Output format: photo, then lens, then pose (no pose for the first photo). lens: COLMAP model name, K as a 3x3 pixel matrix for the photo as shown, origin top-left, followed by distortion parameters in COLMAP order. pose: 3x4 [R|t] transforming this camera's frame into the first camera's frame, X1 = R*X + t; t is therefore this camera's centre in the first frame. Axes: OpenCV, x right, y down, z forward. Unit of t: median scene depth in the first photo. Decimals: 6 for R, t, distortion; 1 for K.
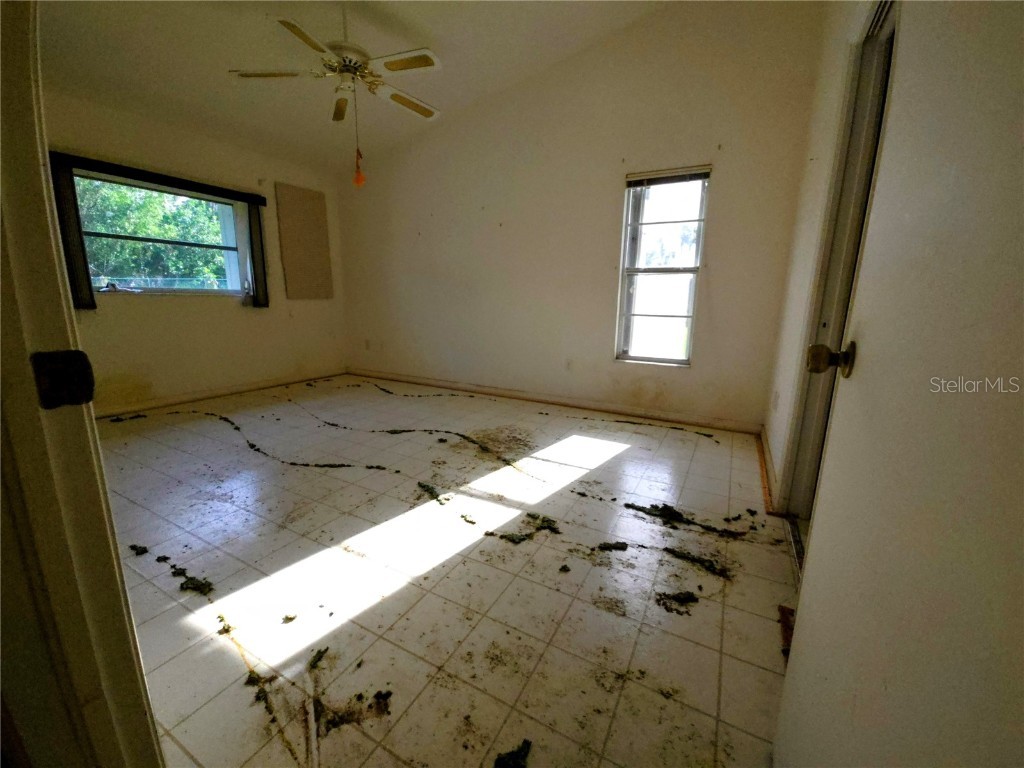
lens RADIAL K [[413.6, 0, 509.2], [0, 413.6, 384.0], [0, 0, 1]] dist [-0.001998, -0.000578]
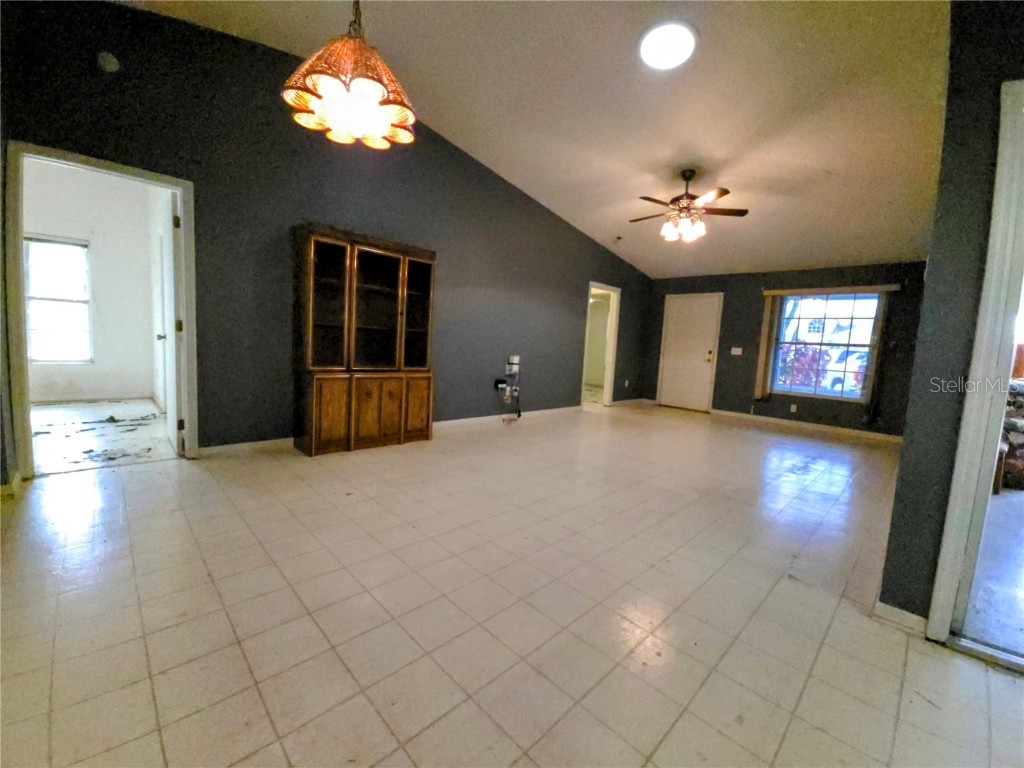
lens RADIAL K [[413.6, 0, 509.2], [0, 413.6, 384.0], [0, 0, 1]] dist [-0.001998, -0.000578]
pose [[0.280638, -0.085141, 0.956030, -0.635065], [0.143368, 0.988602, 0.045957, 0.194735], [-0.949046, 0.124167, 0.289646, -0.950706]]
